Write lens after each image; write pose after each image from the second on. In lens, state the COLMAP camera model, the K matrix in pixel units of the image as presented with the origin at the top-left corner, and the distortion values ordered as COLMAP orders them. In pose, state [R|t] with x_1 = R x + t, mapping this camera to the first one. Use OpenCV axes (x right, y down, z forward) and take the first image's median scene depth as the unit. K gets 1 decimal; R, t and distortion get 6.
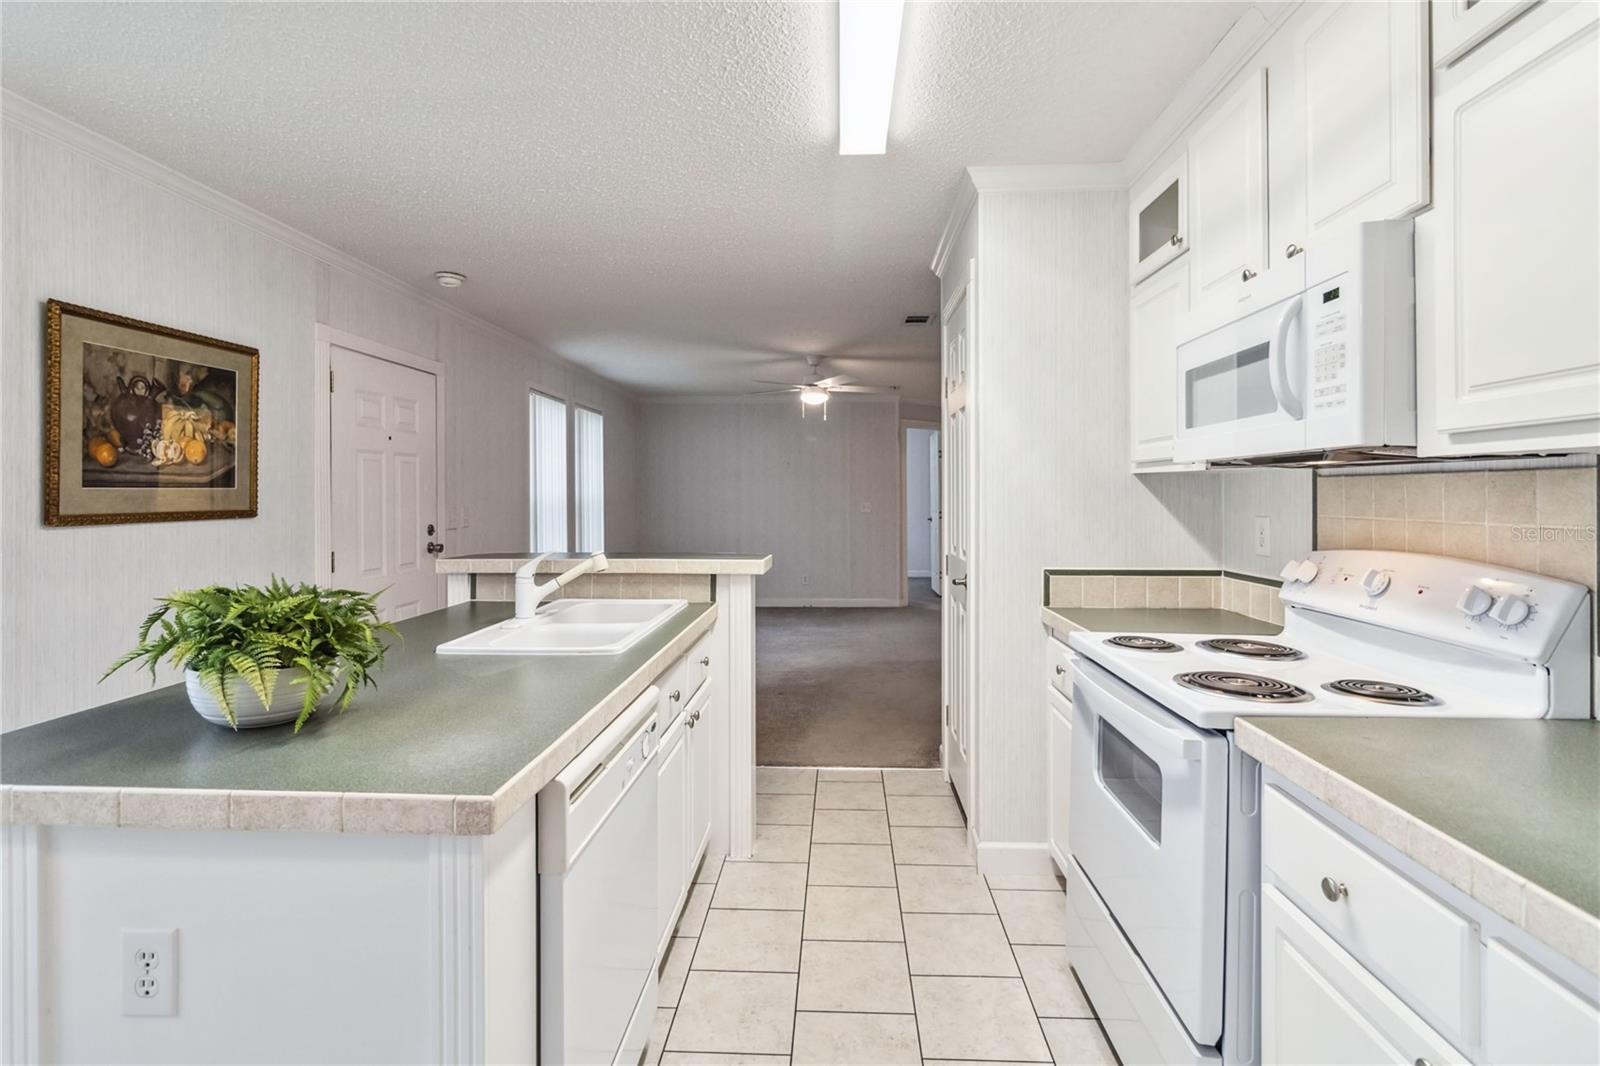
lens RADIAL K [[747.1, 0, 807.4], [0, 747.1, 495.2], [0, 0, 1]] dist [0.002008, 0.000576]
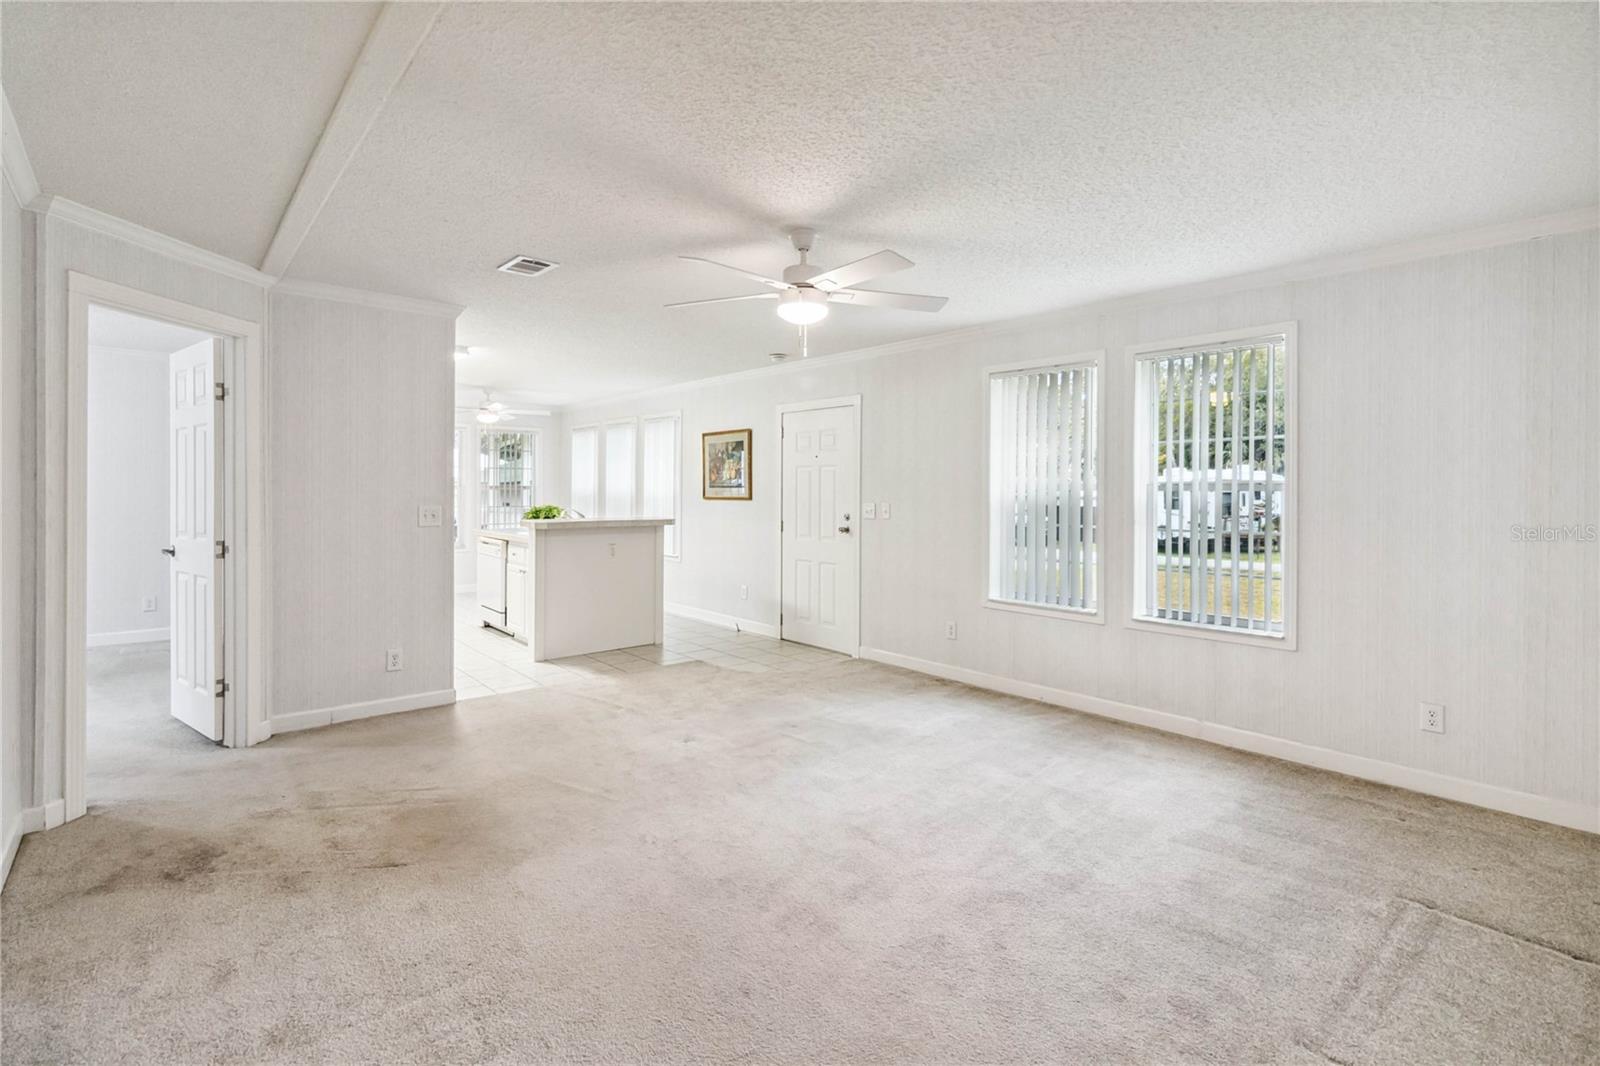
lens RADIAL K [[747.1, 0, 807.4], [0, 747.1, 495.2], [0, 0, 1]] dist [0.002008, 0.000576]
pose [[-0.723957, 0.002565, -0.689841, 0.925707], [-0.007132, 0.999912, 0.011202, -0.017349], [0.689809, 0.013029, -0.723874, 3.505005]]
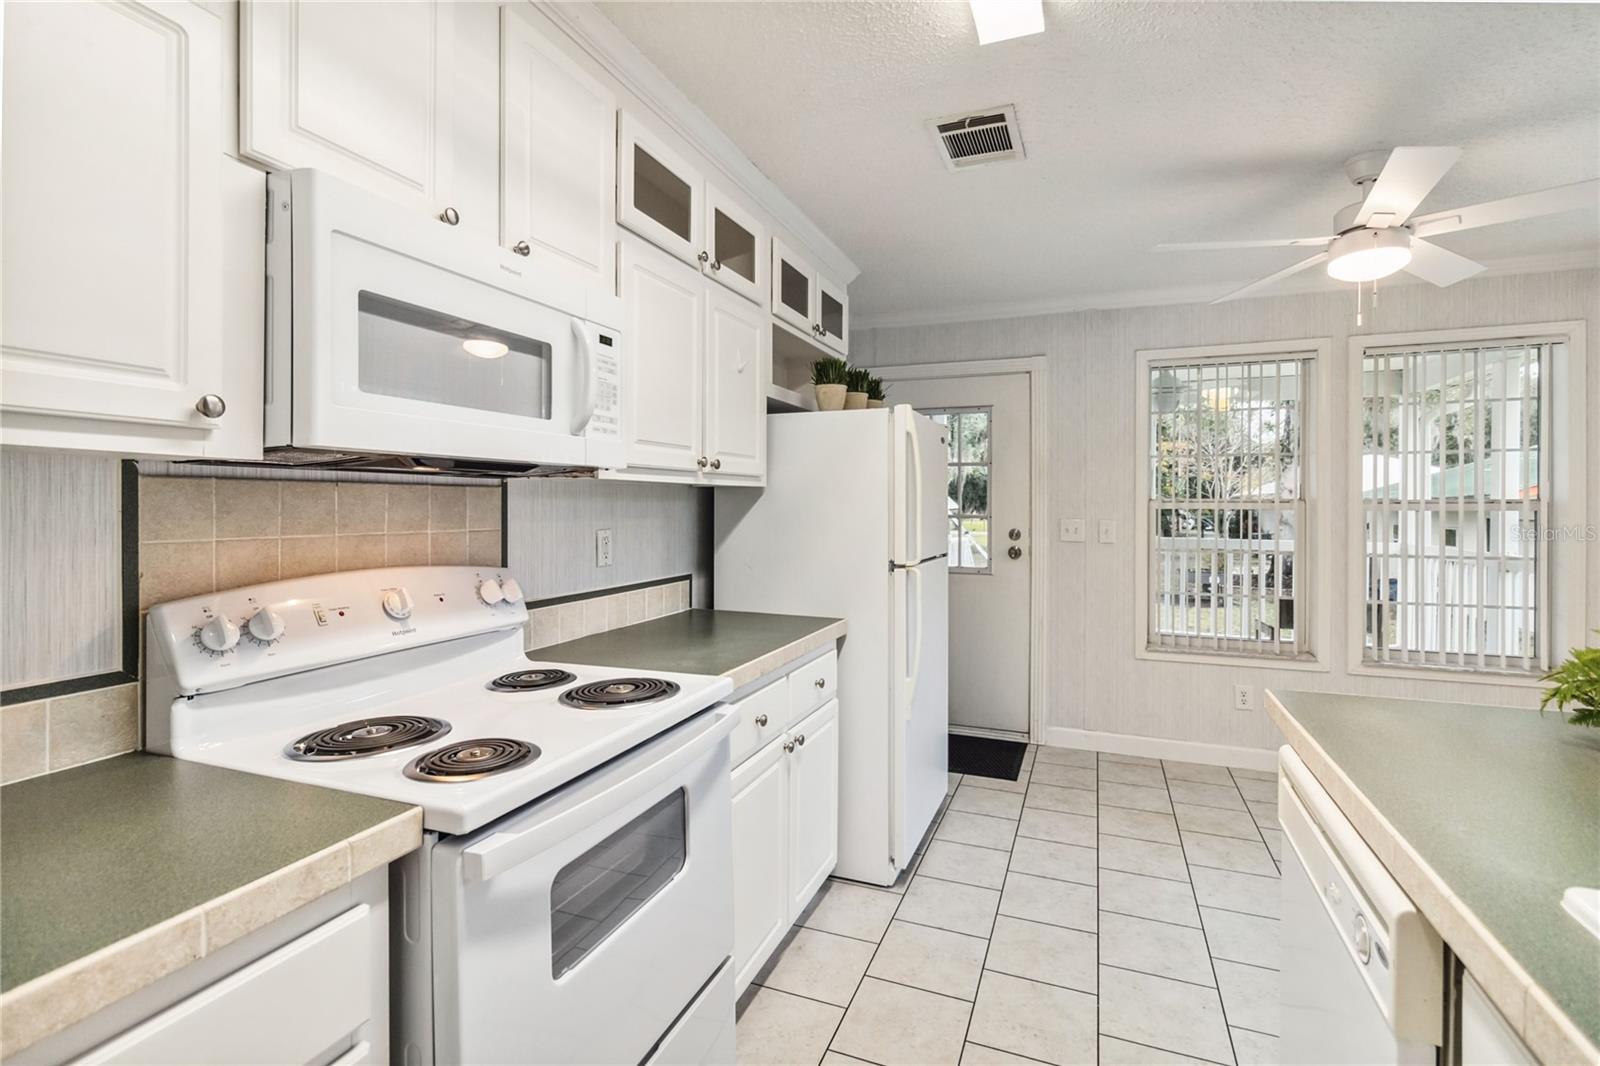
lens RADIAL K [[739.8, 0, 803.2], [0, 739.8, 503.3], [0, 0, 1]] dist [0.001329, 0.000455]
pose [[-0.945092, -0.000899, 0.326803, 0.006289], [-0.000892, 1.000000, 0.000171, -0.003342], [-0.326803, -0.000130, -0.945092, 1.183317]]
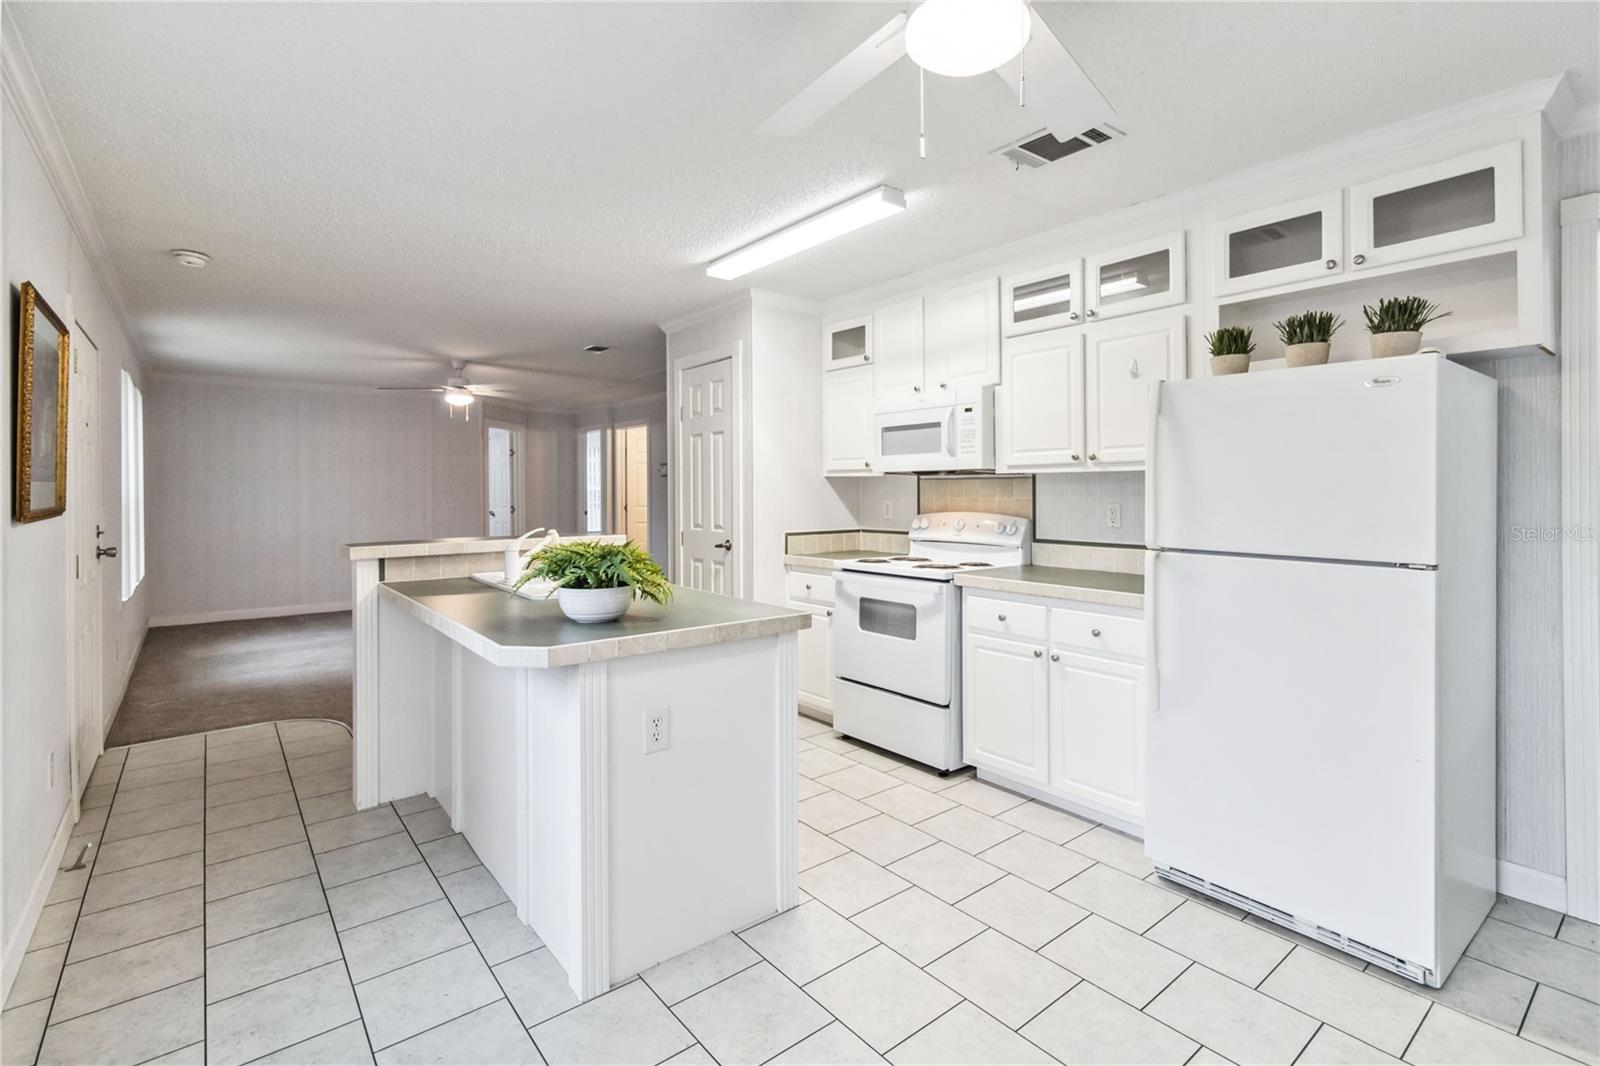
lens RADIAL K [[747.1, 0, 807.4], [0, 747.1, 495.2], [0, 0, 1]] dist [0.002008, 0.000576]
pose [[0.748414, -0.007036, 0.663195, -0.826377], [0.003918, 0.999973, 0.006187, 0.004603], [-0.663221, -0.002032, 0.748421, -0.322042]]
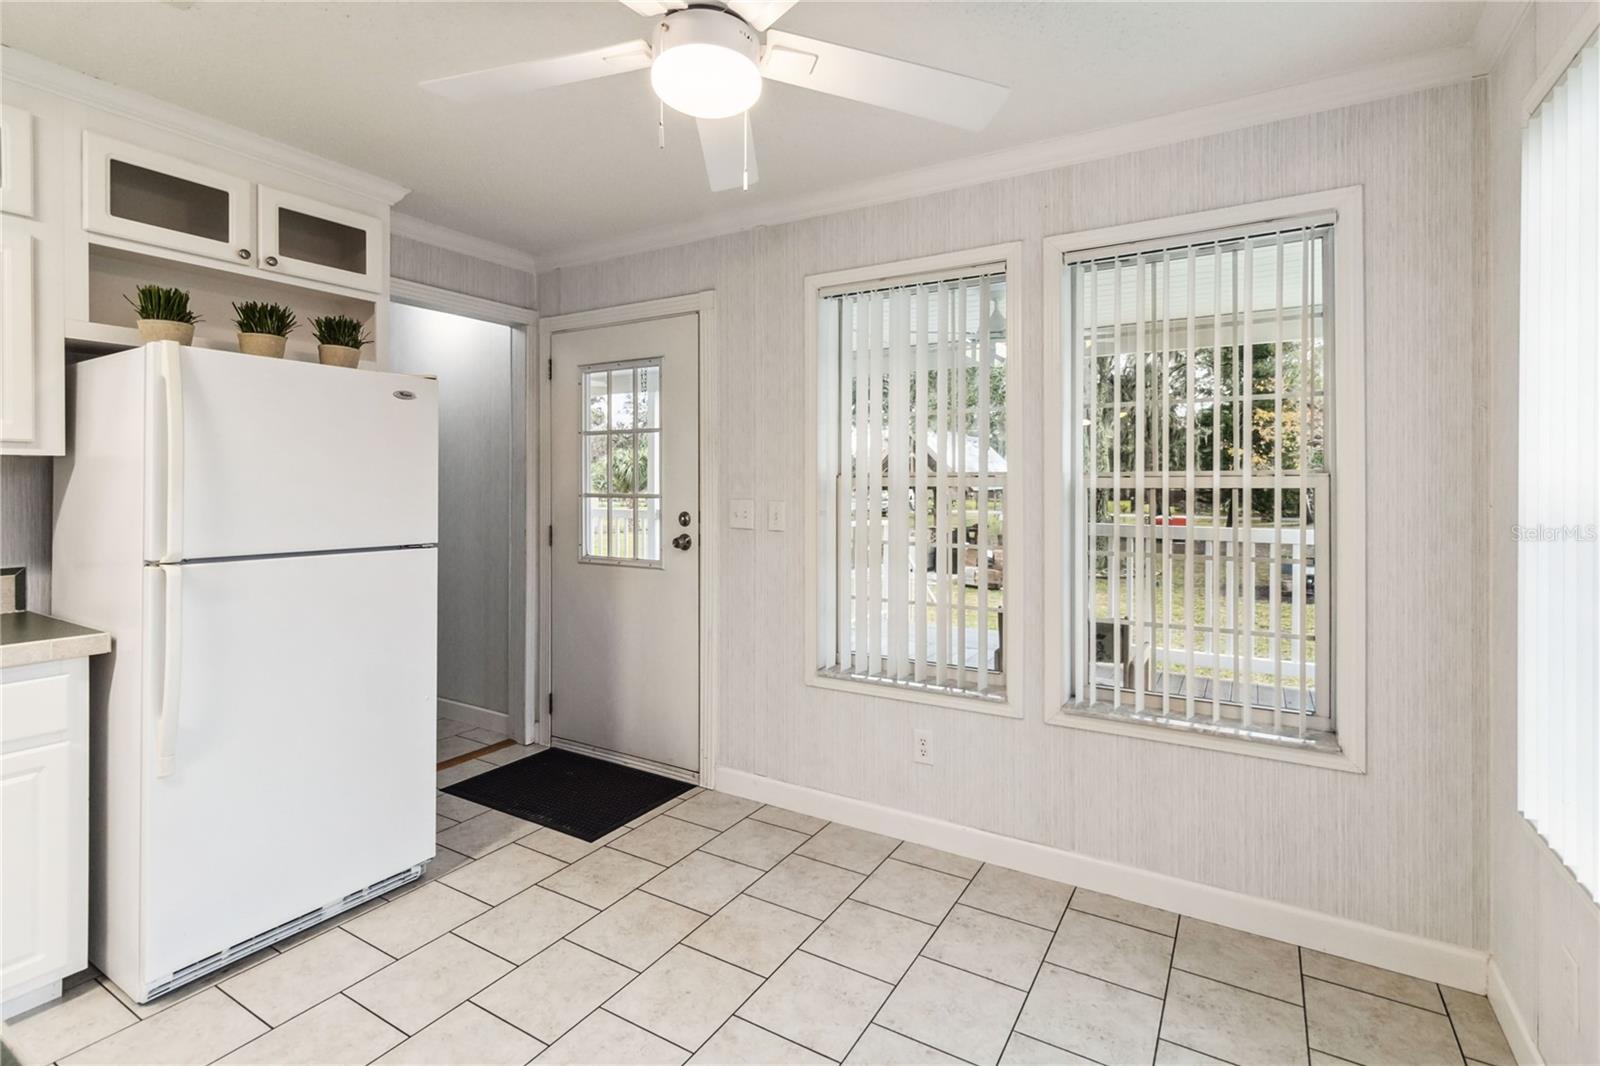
lens RADIAL K [[752.3, 0, 805.9], [0, 752.3, 481.9], [0, 0, 1]] dist [-0.000775, 0.000256]
pose [[-0.880833, 0.001342, 0.473426, -0.743606], [-0.000005, 0.999996, -0.002842, 0.005052], [-0.473428, -0.002506, -0.880829, 0.505408]]
